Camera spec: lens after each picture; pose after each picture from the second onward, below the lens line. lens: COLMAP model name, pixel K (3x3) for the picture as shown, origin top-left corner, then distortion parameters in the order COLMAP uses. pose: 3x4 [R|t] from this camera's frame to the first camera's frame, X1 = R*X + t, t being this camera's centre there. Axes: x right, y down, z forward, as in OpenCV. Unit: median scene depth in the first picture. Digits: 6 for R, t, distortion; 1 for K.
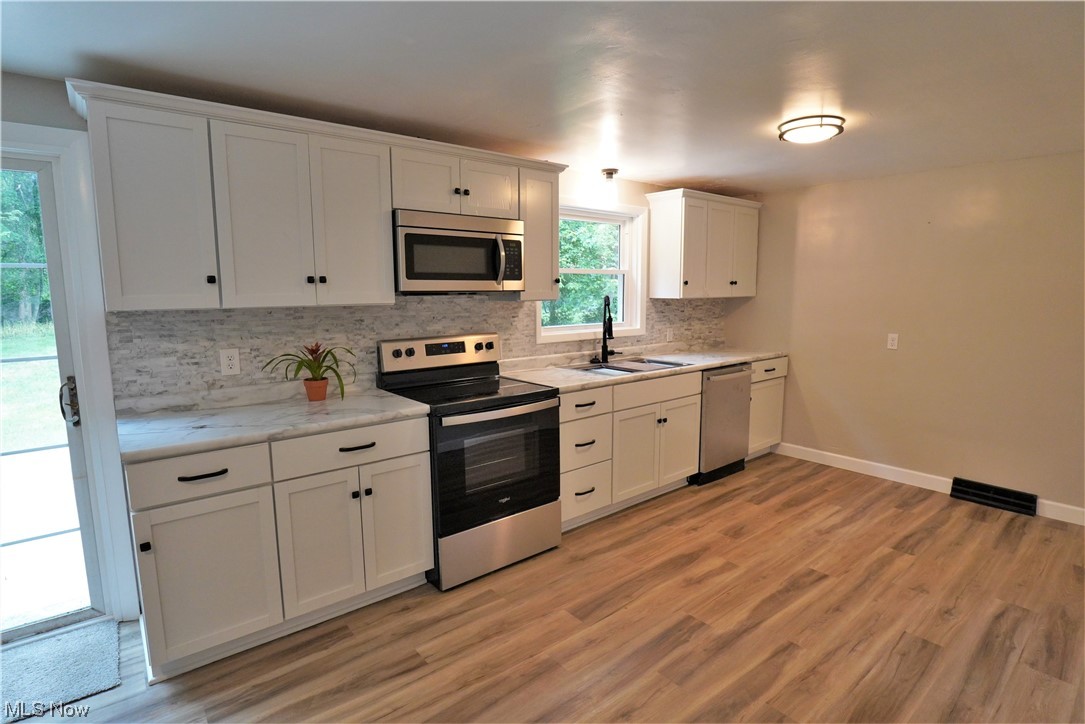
lens RADIAL K [[541.3, 0, 542.5], [0, 541.3, 362.0], [0, 0, 1]] dist [-0.044703, 0.012507]
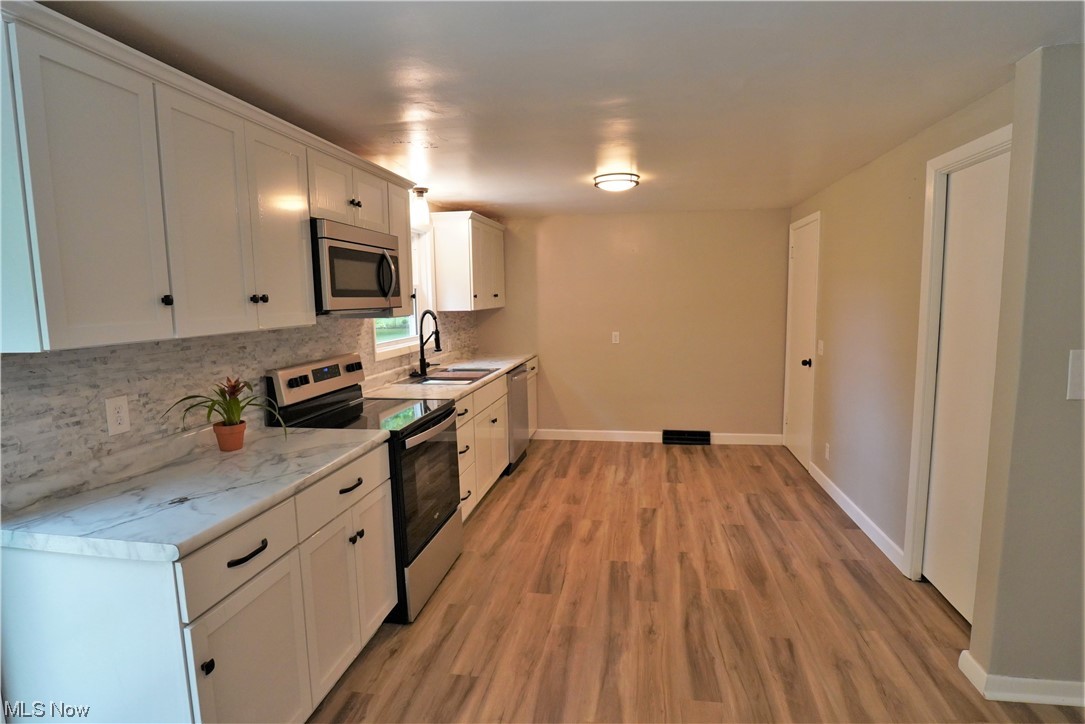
lens RADIAL K [[560.9, 0, 542.5], [0, 560.9, 362.0], [0, 0, 1]] dist [-0.031010, 0.010840]
pose [[0.760679, -0.086111, 0.643392, -0.537025], [0.102058, 0.994700, 0.012467, -0.019264], [-0.641056, 0.056180, 0.765436, 0.060950]]
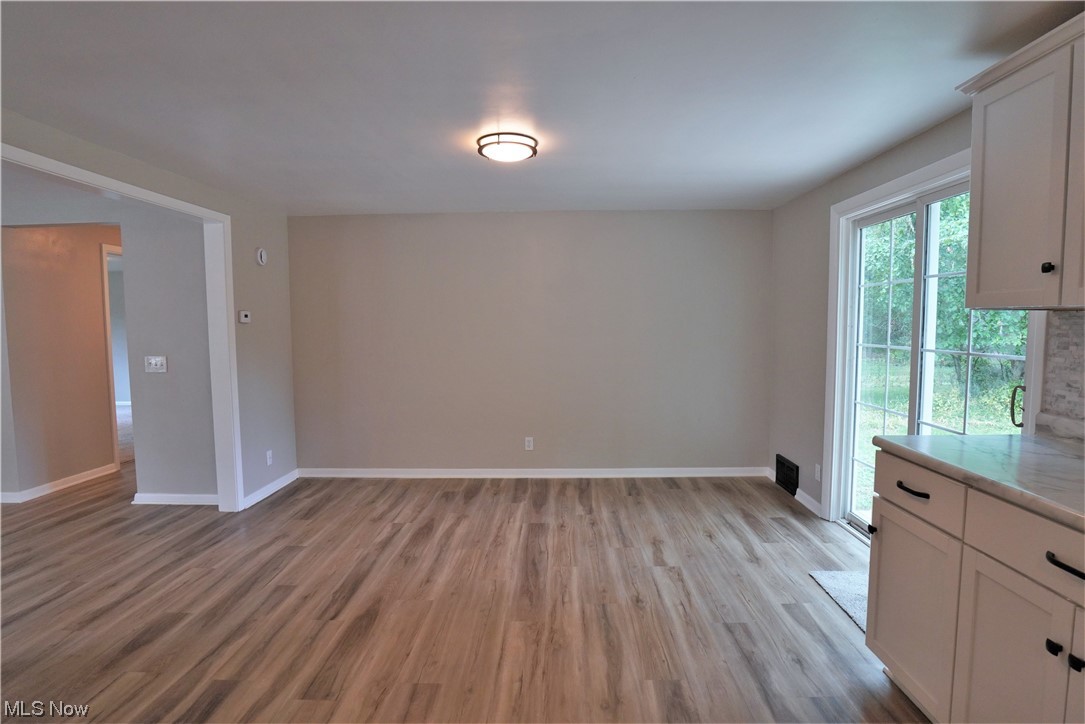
lens RADIAL K [[541.3, 0, 542.5], [0, 541.3, 362.0], [0, 0, 1]] dist [-0.044703, 0.012507]
pose [[-0.646992, 0.065794, -0.759653, 0.292043], [-0.091531, 0.982364, 0.163040, -0.059609], [0.756983, 0.175018, -0.629559, 0.701990]]
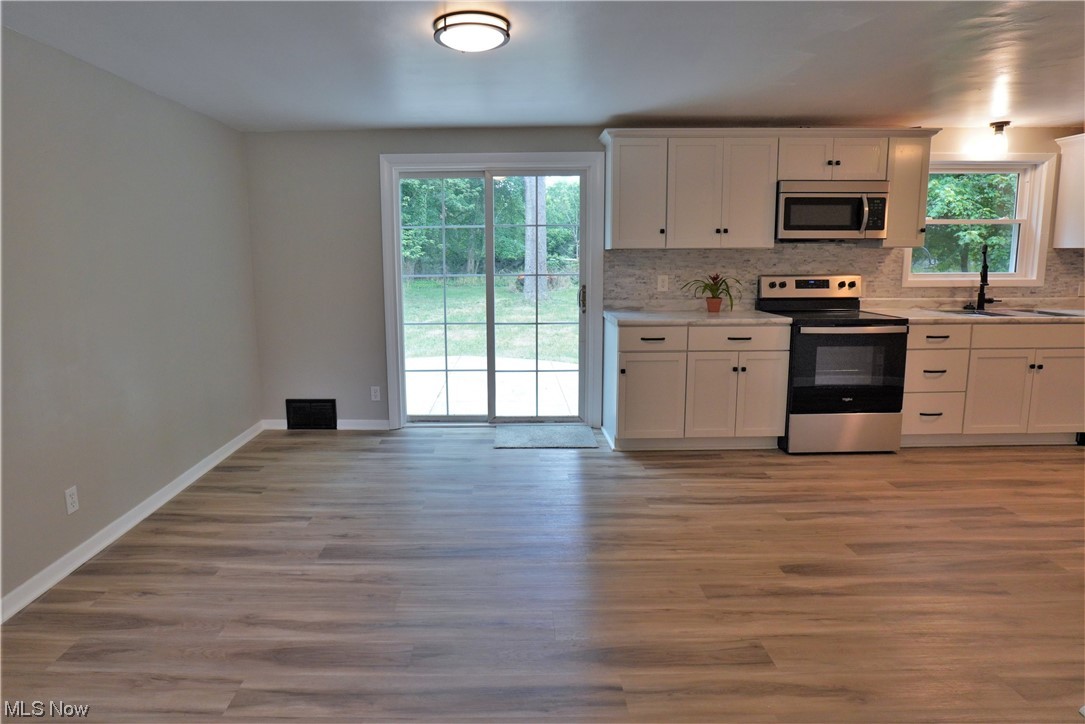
lens RADIAL K [[595.9, 0, 519.7], [0, 595.9, 333.0], [0, 0, 1]] dist [-0.027021, 0.001389]
pose [[0.778468, 0.082518, -0.622237, 0.177726], [-0.080019, 0.996279, 0.032012, 0.108853], [0.622563, 0.024871, 0.782174, -0.574727]]
